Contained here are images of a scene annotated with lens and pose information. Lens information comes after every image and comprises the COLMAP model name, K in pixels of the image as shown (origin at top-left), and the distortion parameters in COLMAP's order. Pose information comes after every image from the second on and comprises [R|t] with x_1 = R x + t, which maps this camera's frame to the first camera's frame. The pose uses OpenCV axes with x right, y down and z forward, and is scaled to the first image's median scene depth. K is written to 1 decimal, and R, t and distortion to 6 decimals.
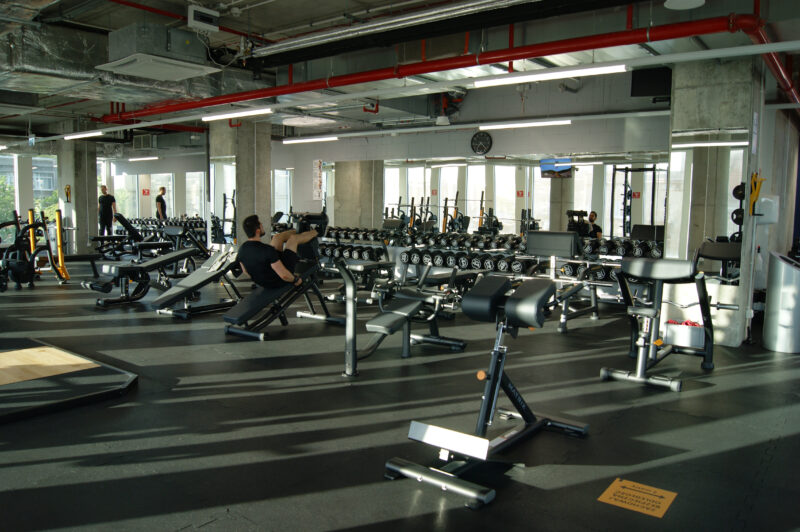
lens RADIAL K [[625.4, 0, 399.1], [0, 625.4, 266.4], [0, 0, 1]] dist [-0.067801, 0.012760]
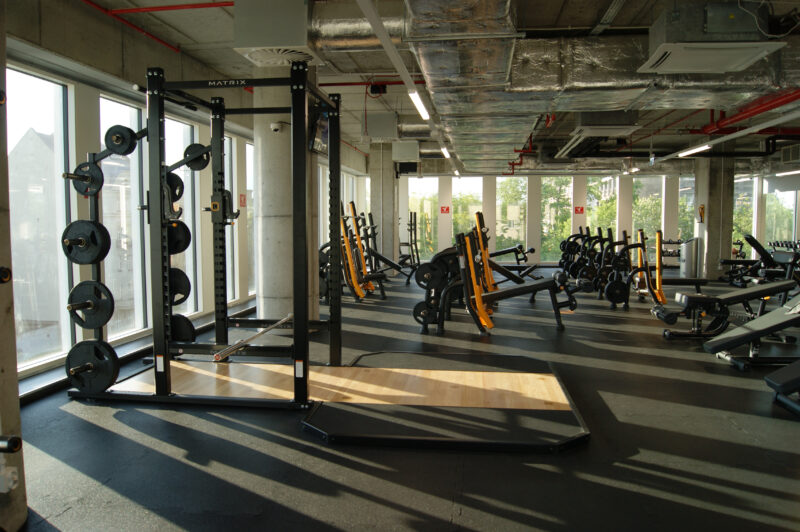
lens RADIAL K [[625.4, 0, 401.1], [0, 625.4, 265.4], [0, 0, 1]] dist [-0.067801, 0.012760]
pose [[0.518745, 0.049157, -0.853514, 0.081314], [-0.078707, 0.996852, 0.009576, -0.019820], [0.851298, 0.062210, 0.520981, 0.201235]]
